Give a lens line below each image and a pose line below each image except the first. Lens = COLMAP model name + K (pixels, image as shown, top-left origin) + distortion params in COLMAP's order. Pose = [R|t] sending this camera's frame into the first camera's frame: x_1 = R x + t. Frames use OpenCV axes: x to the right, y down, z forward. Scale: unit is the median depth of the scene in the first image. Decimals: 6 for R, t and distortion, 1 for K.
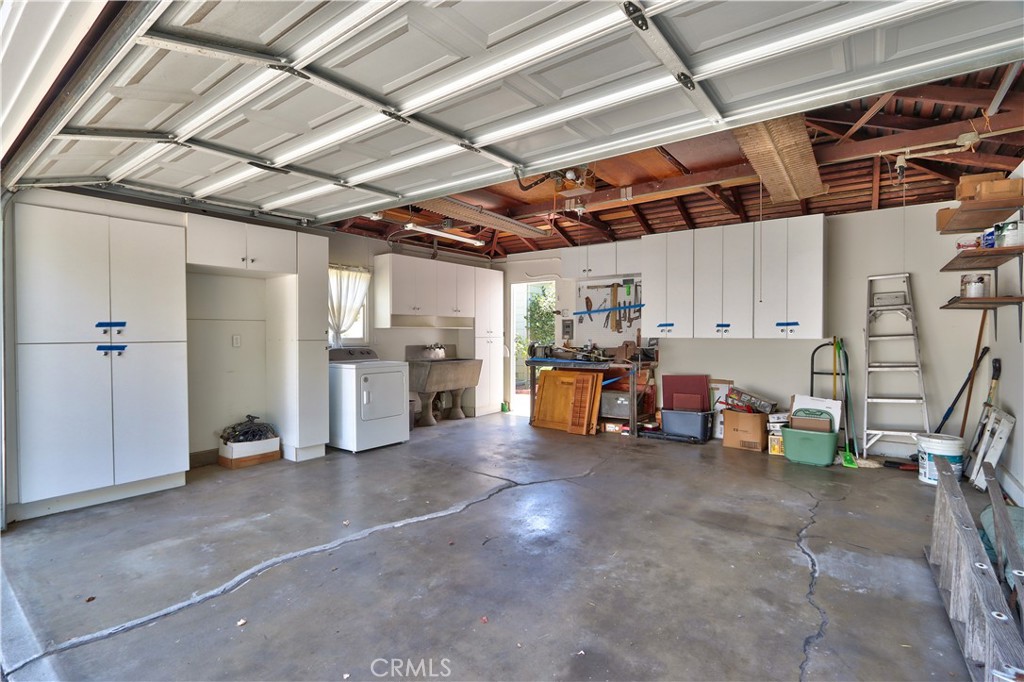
lens RADIAL K [[474.7, 0, 513.3], [0, 474.7, 339.4], [0, 0, 1]] dist [-0.013495, 0.003352]
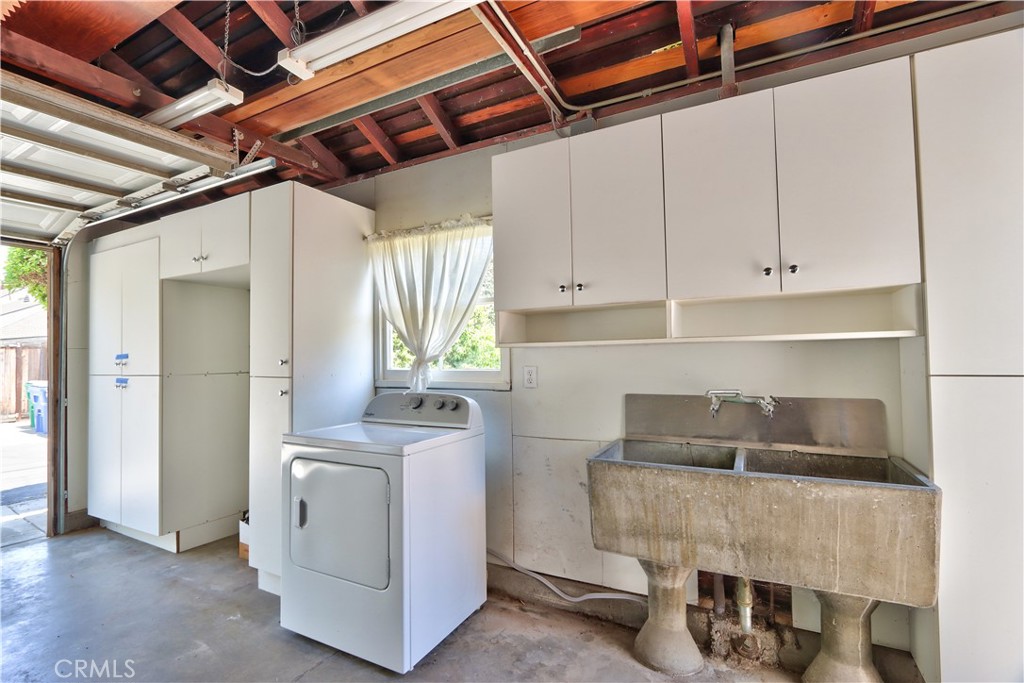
lens RADIAL K [[474.7, 0, 510.0], [0, 474.7, 343.1], [0, 0, 1]] dist [-0.013495, 0.003352]
pose [[0.161791, -0.030508, -0.986353, 0.210029], [0.001111, 0.999527, -0.030733, -0.025072], [0.986824, 0.003877, 0.161749, 1.483430]]
